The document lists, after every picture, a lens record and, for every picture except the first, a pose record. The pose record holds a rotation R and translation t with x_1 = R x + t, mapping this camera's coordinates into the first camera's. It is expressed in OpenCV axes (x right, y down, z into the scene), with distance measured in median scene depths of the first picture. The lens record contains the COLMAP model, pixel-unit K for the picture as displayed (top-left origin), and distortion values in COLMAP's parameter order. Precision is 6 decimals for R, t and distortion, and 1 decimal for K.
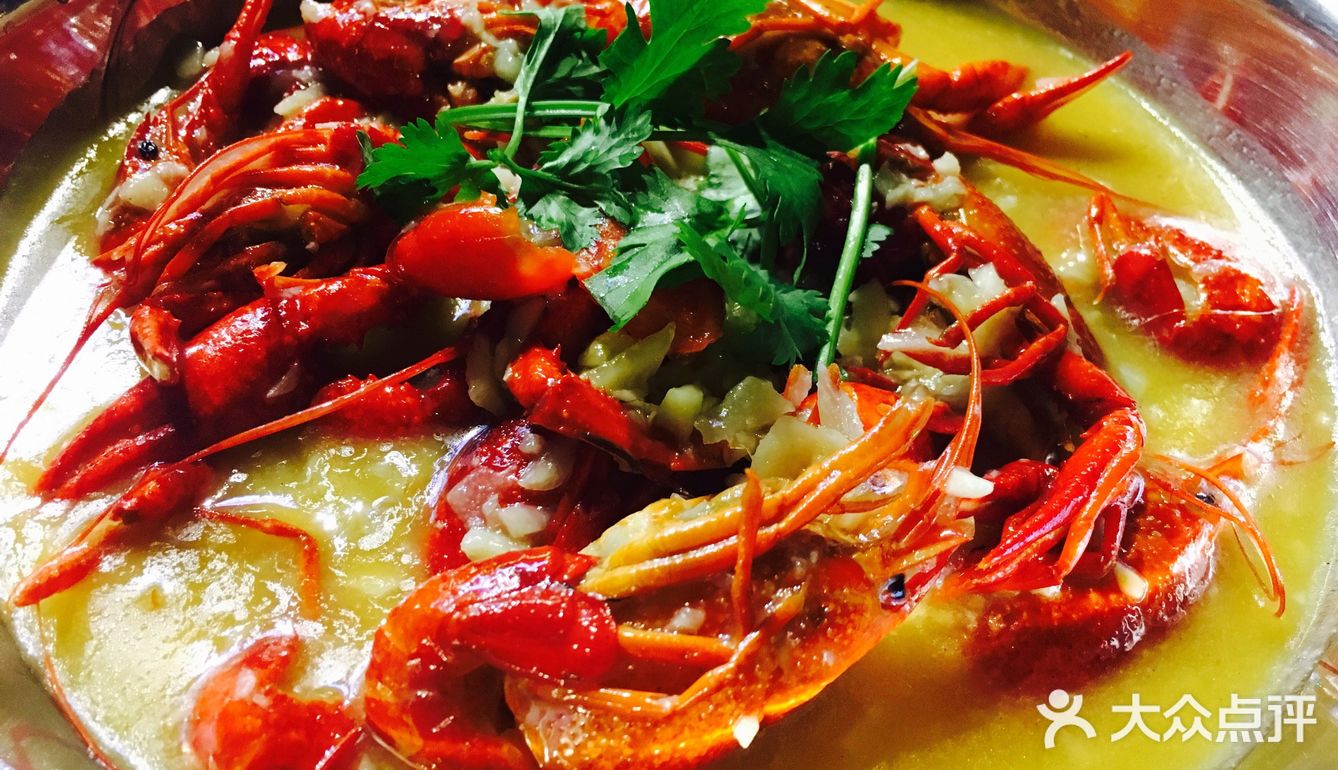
lens RADIAL K [[1254.7, 0, 652.5], [0, 1254.7, 349.3], [0, 0, 1]] dist [0.087748, -0.249723]
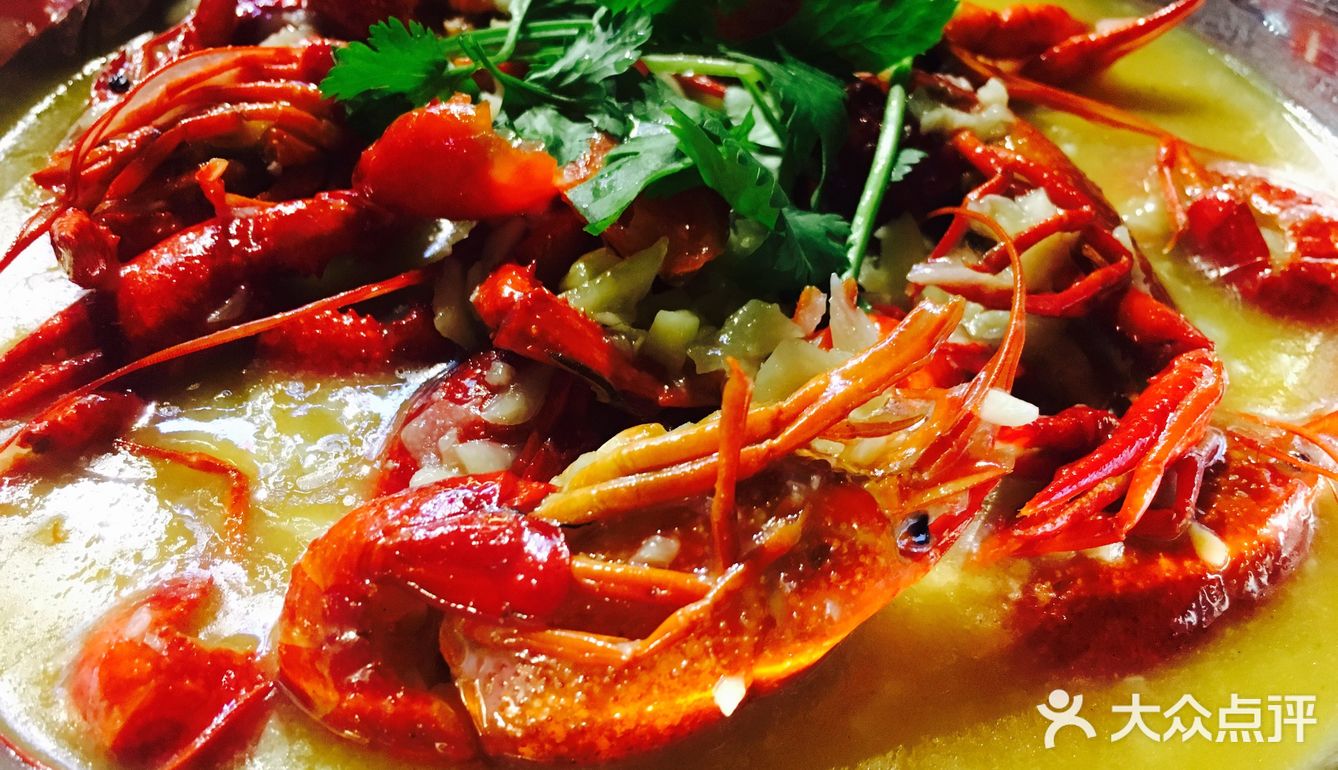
lens RADIAL K [[1254.7, 0, 652.5], [0, 1254.7, 349.3], [0, 0, 1]] dist [0.087748, -0.249723]
pose [[0.998306, 0.018046, -0.055305, 0.056918], [-0.022329, 0.996717, -0.077818, 0.124735], [0.053720, 0.078921, 0.995432, 0.145533]]
